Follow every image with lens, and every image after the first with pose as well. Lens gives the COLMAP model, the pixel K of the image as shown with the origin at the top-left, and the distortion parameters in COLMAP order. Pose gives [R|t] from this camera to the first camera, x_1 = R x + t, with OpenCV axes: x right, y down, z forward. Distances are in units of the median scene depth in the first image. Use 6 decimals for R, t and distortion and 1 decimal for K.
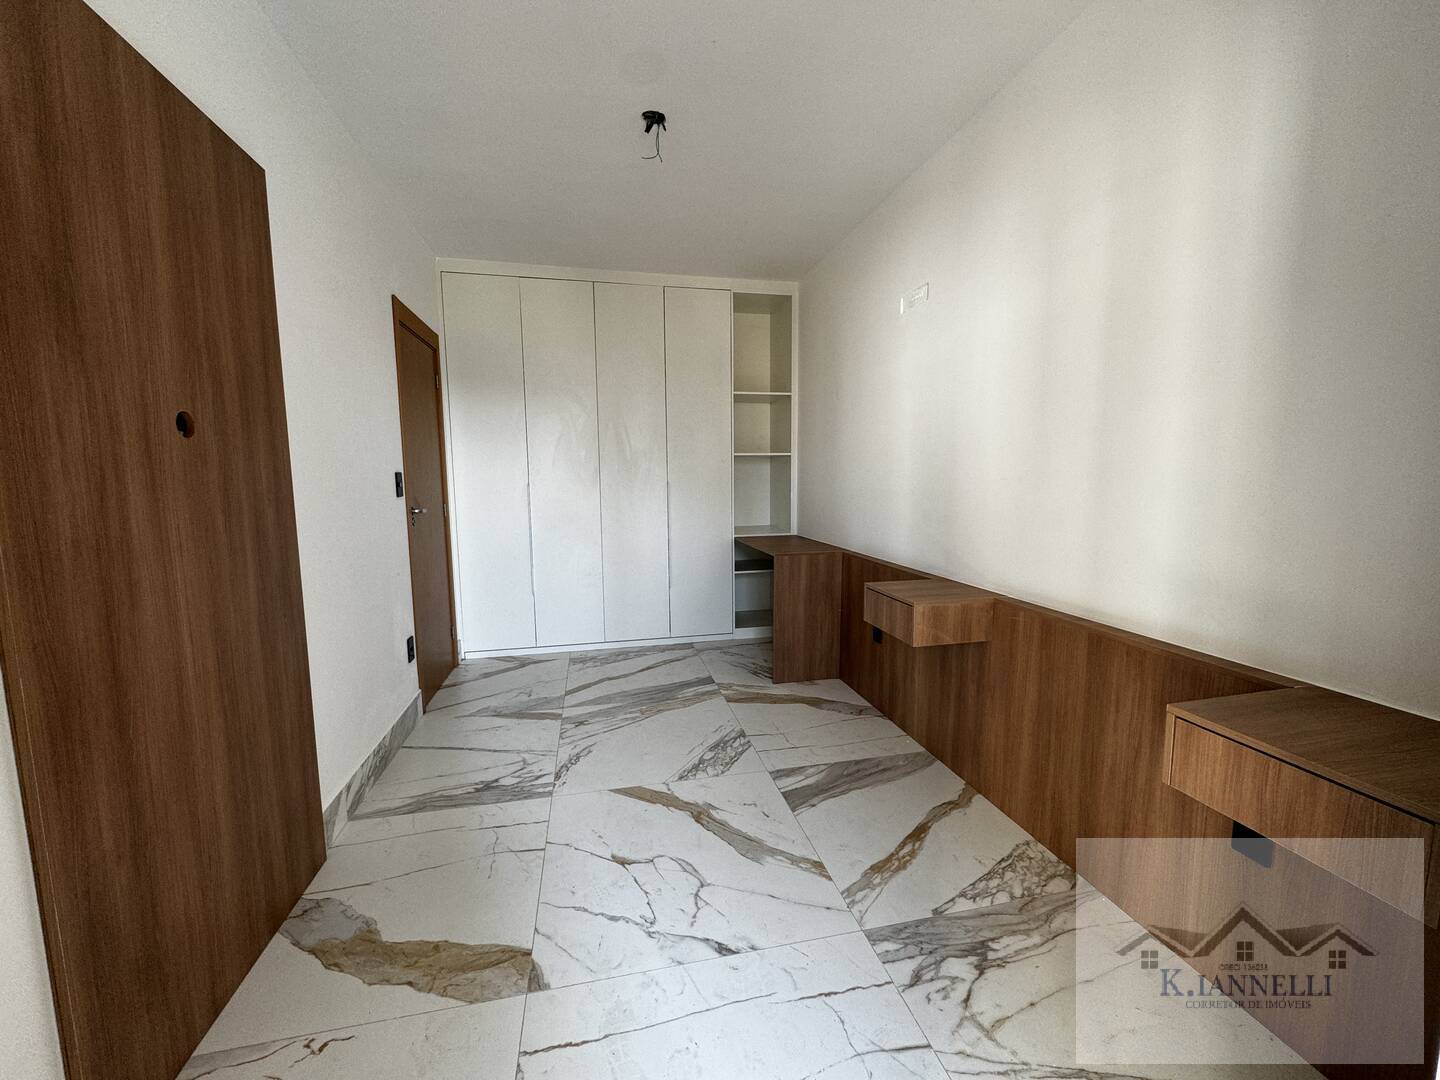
lens RADIAL K [[573.2, 0, 719.0], [0, 573.2, 538.6], [0, 0, 1]] dist [-0.003091, 0.000533]
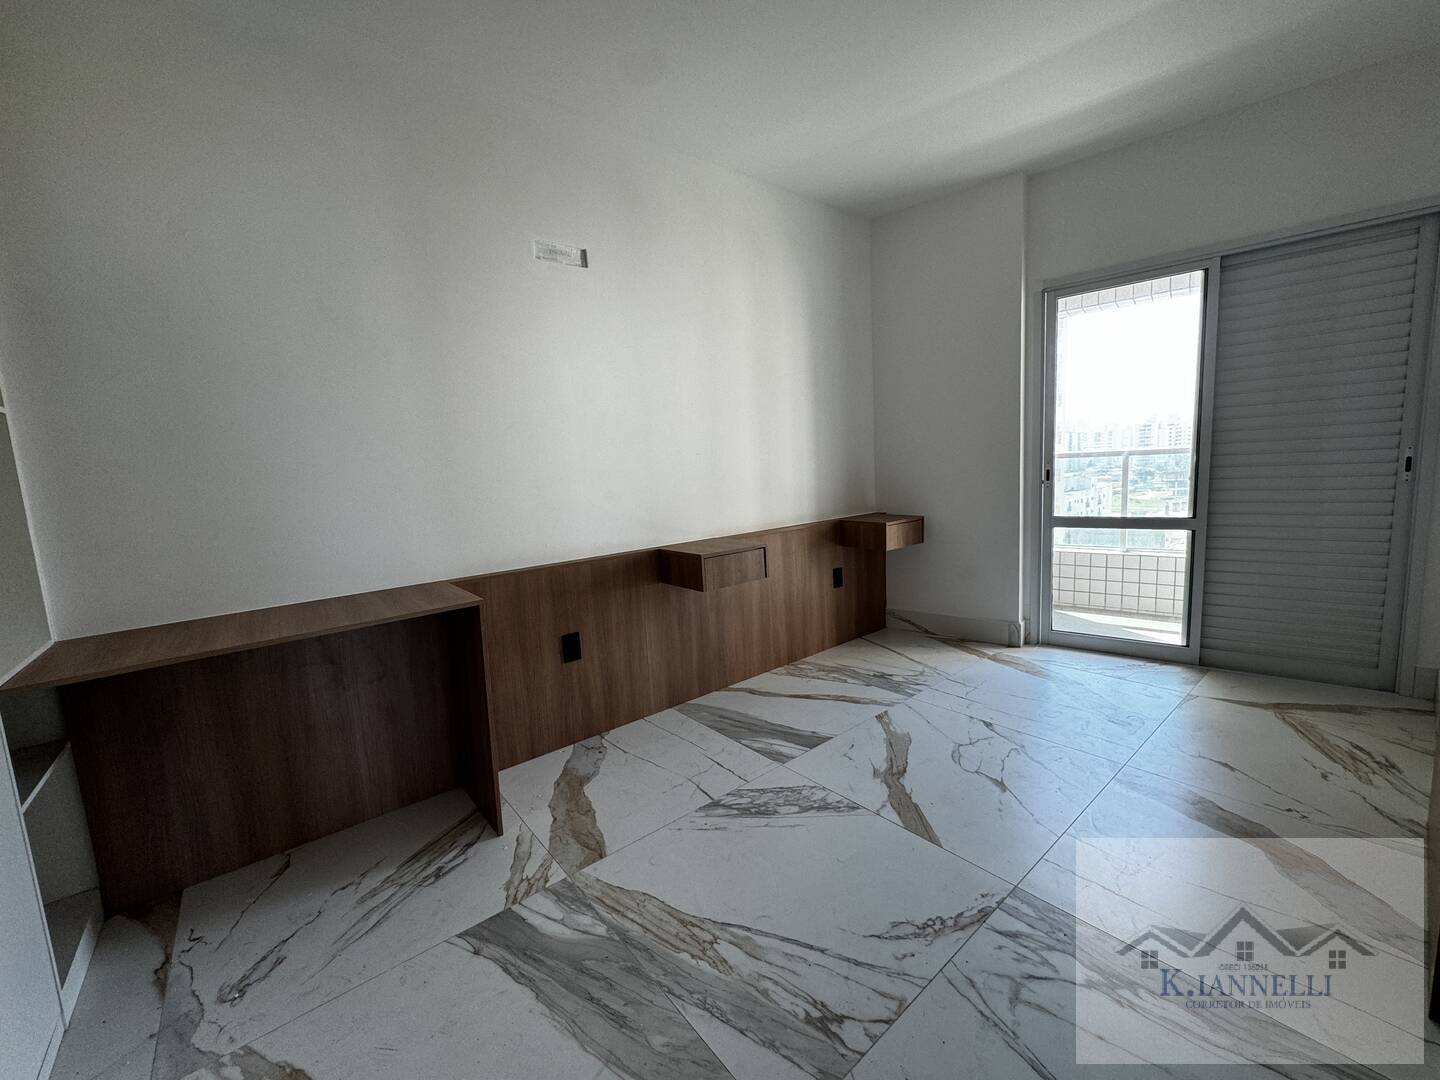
lens RADIAL K [[573.2, 0, 719.0], [0, 573.2, 538.6], [0, 0, 1]] dist [-0.003091, 0.000533]
pose [[-0.451092, -0.082525, 0.888654, -0.662353], [0.155587, 0.973197, 0.169354, -0.118170], [-0.878811, 0.214657, -0.426161, 1.422620]]
